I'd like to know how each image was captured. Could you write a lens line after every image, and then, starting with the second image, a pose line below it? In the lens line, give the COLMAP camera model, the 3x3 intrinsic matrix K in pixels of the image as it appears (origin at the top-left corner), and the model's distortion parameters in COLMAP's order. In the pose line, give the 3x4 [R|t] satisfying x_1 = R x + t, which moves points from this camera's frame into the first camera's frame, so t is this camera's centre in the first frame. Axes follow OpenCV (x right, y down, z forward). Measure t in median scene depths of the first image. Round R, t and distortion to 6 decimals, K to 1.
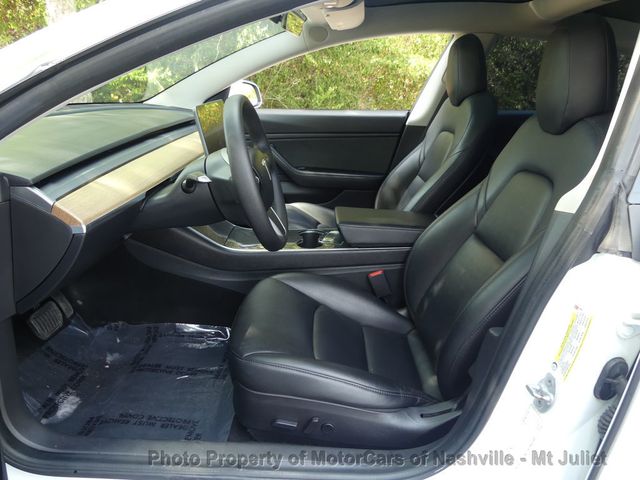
lens RADIAL K [[484.2, 0, 323.6], [0, 484.2, 241.8], [0, 0, 1]] dist [-0.007340, 0.016704]
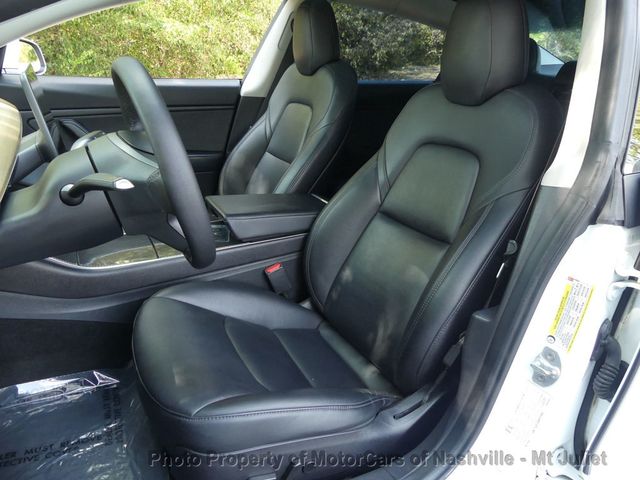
lens RADIAL K [[484.2, 0, 317.4], [0, 484.2, 238.9], [0, 0, 1]] dist [-0.007340, 0.016704]
pose [[0.882628, -0.142830, 0.447848, -0.208206], [0.118240, 0.989547, 0.082561, -0.050775], [-0.454959, -0.019917, 0.890290, 0.179746]]
